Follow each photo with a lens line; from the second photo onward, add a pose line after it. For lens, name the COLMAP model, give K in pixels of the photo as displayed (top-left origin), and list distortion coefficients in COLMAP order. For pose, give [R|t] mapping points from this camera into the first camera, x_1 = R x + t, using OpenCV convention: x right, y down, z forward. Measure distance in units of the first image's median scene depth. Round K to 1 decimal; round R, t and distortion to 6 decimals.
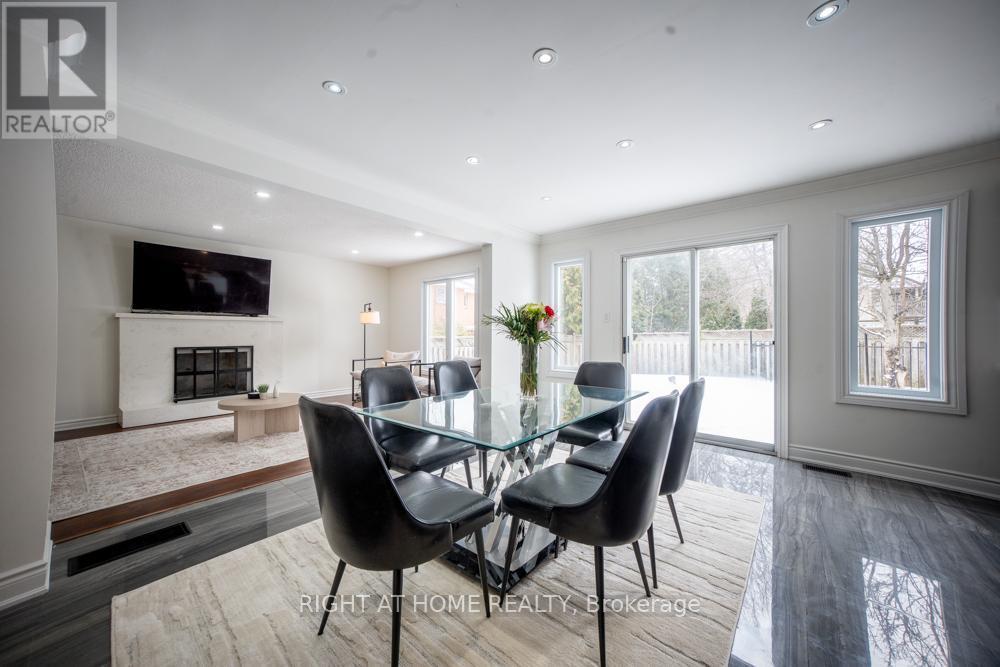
lens RADIAL K [[375.6, 0, 504.6], [0, 375.6, 331.8], [0, 0, 1]] dist [-0.047039, 0.035436]
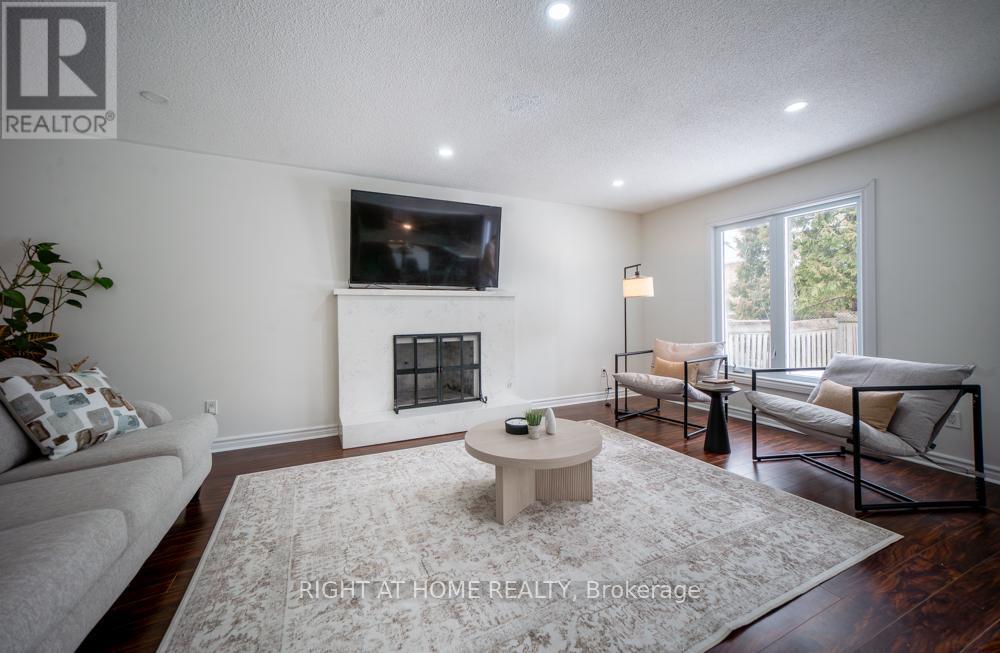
lens RADIAL K [[388.8, 0, 501.2], [0, 388.8, 308.7], [0, 0, 1]] dist [0.027263, 0.000429]
pose [[0.913413, -0.017107, -0.406675, -0.372496], [0.015645, 0.999854, -0.006918, -0.000864], [0.406734, -0.000044, 0.913547, 0.372323]]
